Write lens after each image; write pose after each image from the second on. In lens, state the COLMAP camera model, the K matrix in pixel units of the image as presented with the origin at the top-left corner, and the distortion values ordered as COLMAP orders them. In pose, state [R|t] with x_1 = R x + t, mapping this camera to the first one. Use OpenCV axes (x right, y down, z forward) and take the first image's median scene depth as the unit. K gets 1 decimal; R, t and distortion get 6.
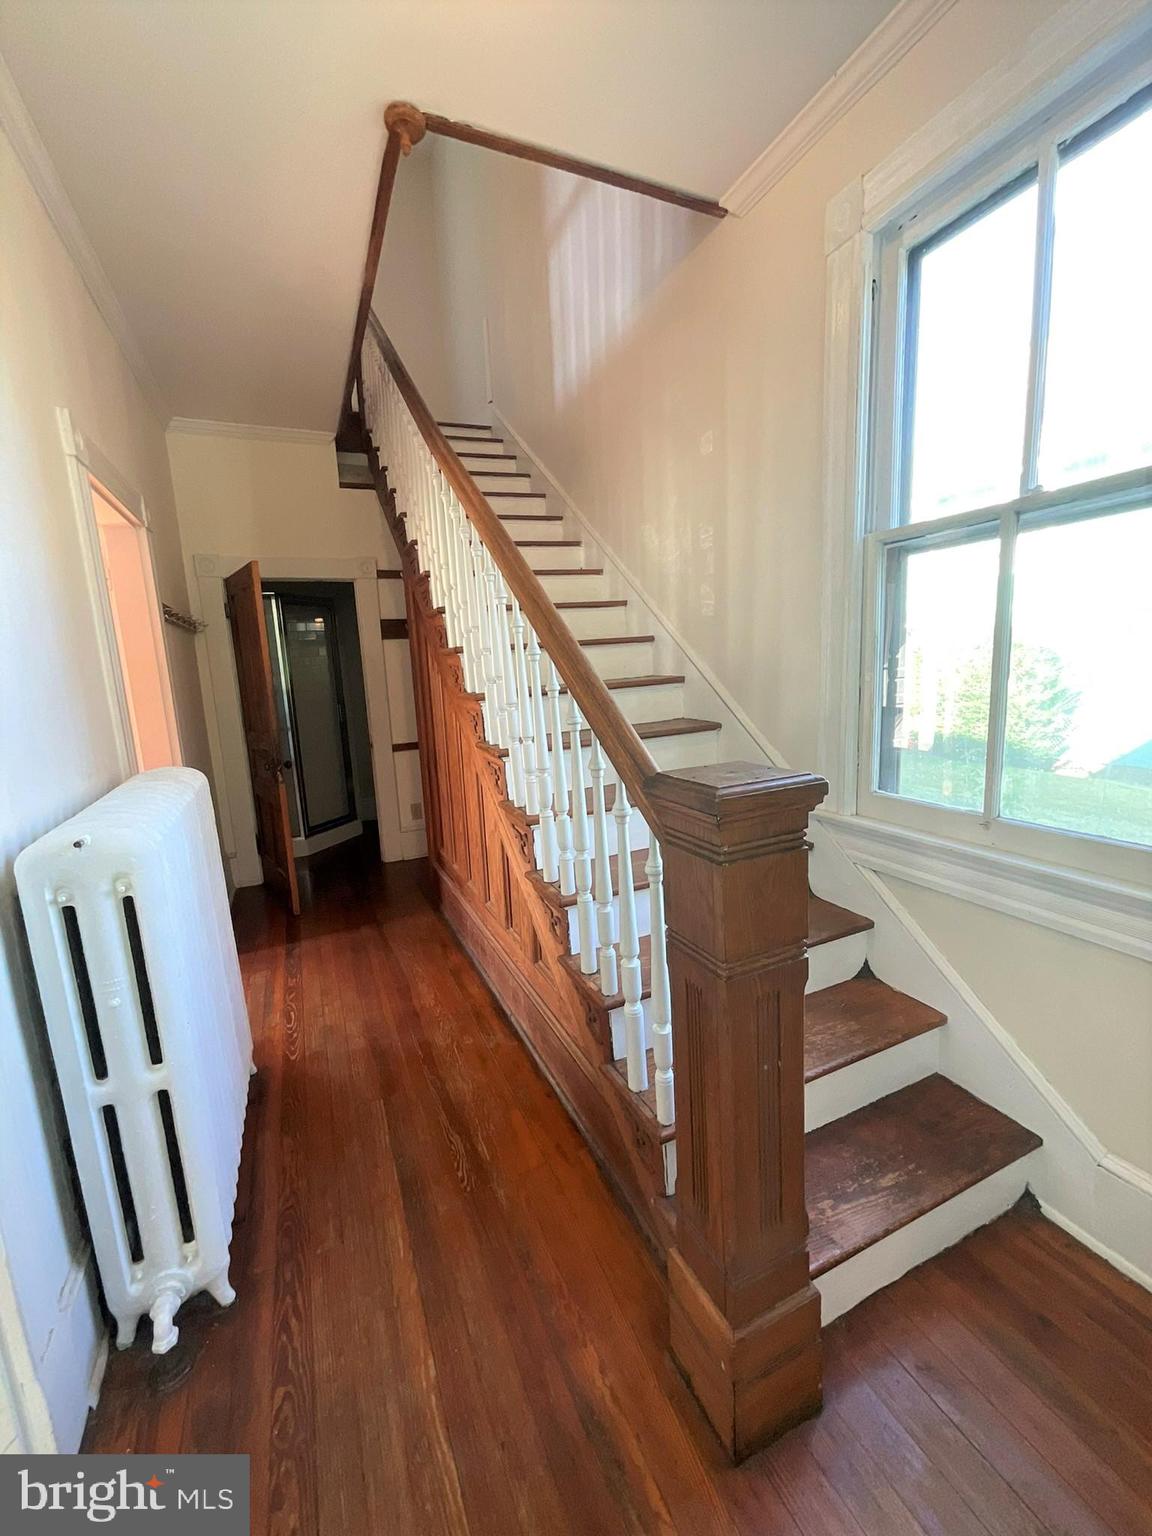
lens RADIAL K [[625.2, 0, 576.3], [0, 625.2, 768.3], [0, 0, 1]] dist [0.001645, 0.001606]
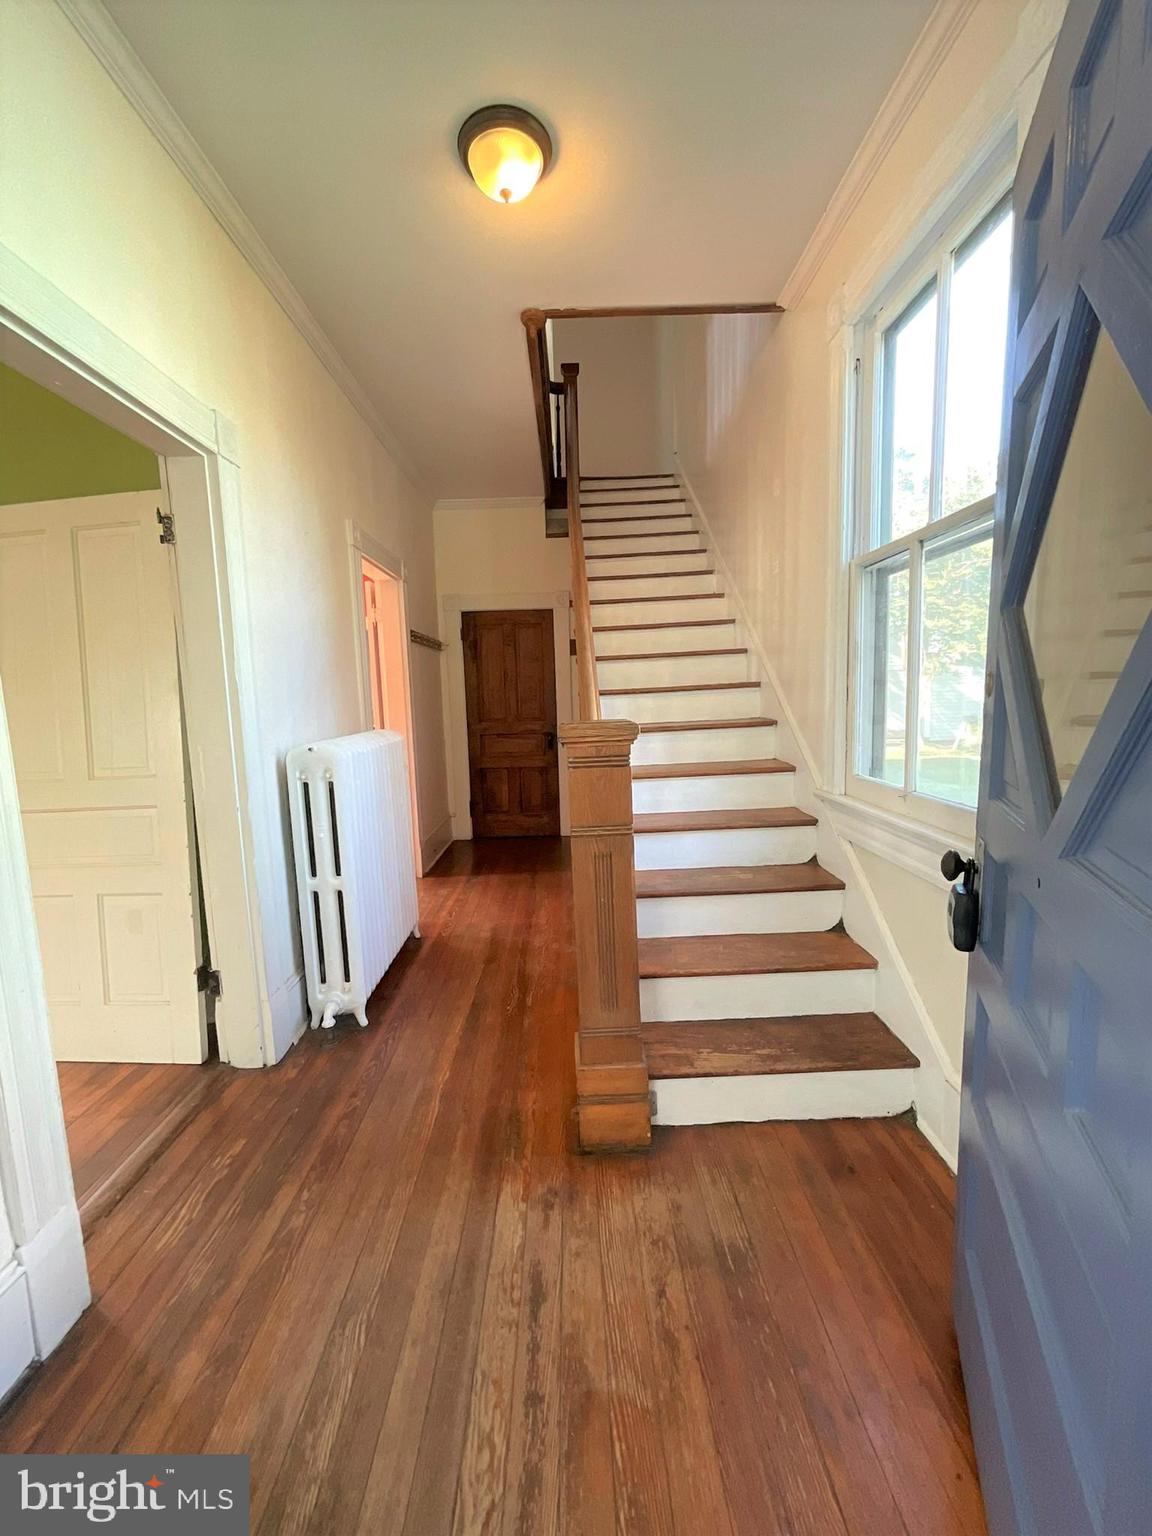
lens RADIAL K [[625.2, 0, 571.2], [0, 625.2, 767.0], [0, 0, 1]] dist [0.001645, 0.001606]
pose [[0.915166, 0.066319, -0.397585, 0.474478], [-0.079730, 0.996667, -0.017277, 0.090123], [0.395114, 0.047510, 0.917403, -0.310084]]
